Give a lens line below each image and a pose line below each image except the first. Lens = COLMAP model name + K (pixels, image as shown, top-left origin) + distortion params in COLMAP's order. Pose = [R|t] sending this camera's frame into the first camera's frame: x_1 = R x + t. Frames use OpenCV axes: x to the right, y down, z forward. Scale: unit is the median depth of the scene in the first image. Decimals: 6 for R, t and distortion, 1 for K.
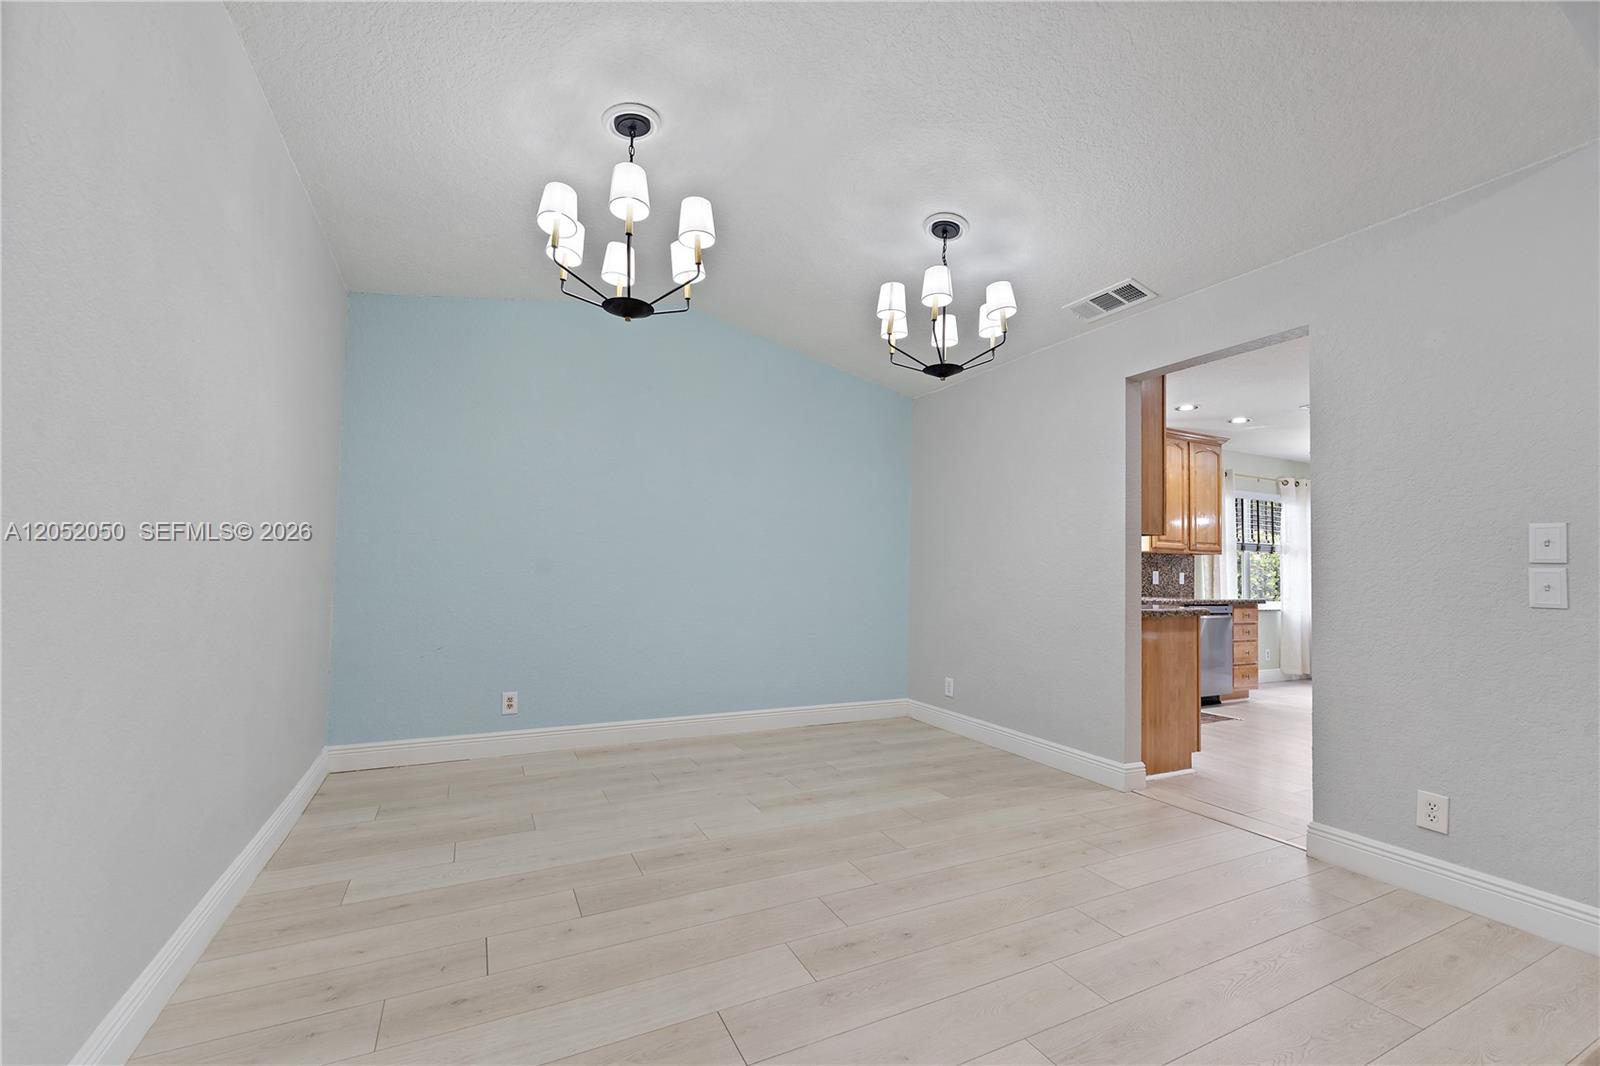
lens RADIAL K [[652.7, 0, 805.3], [0, 652.7, 544.8], [0, 0, 1]] dist [0.001889, -0.001309]
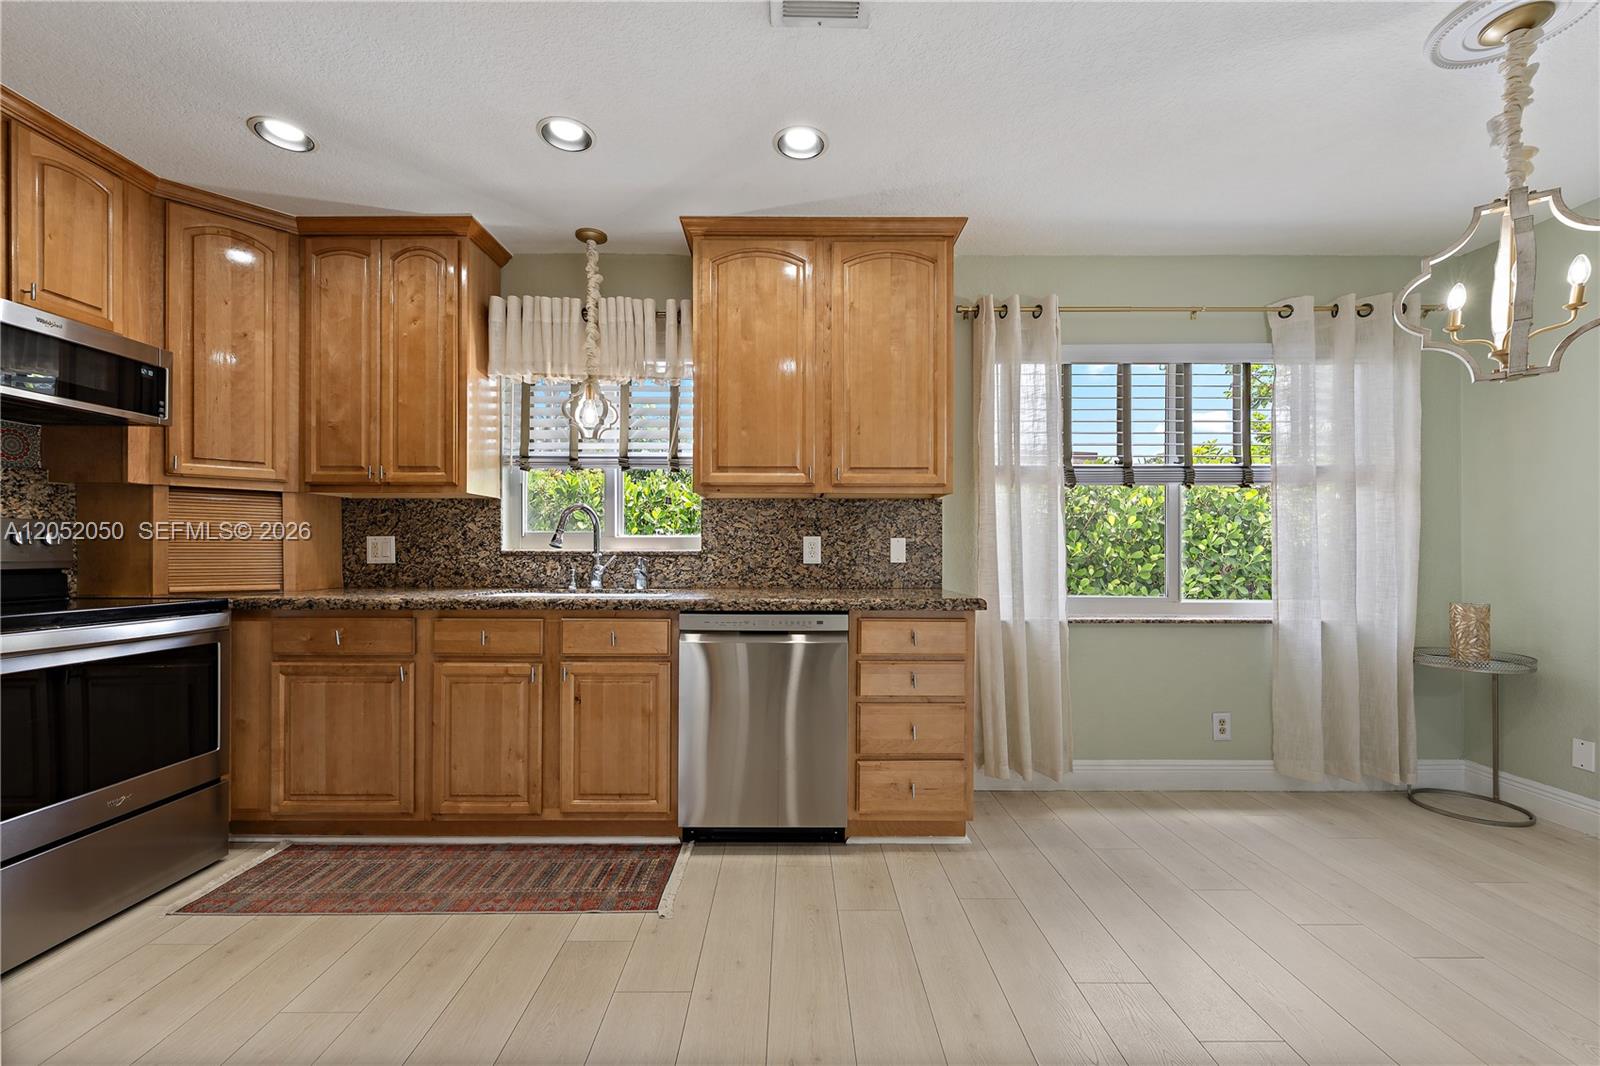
lens RADIAL K [[652.7, 0, 794.0], [0, 652.7, 549.1], [0, 0, 1]] dist [0.001889, -0.001309]
pose [[0.893426, -0.020477, -0.448743, 1.388990], [0.034244, 0.999158, 0.022584, 0.072632], [0.447902, -0.035543, 0.893376, 1.068344]]
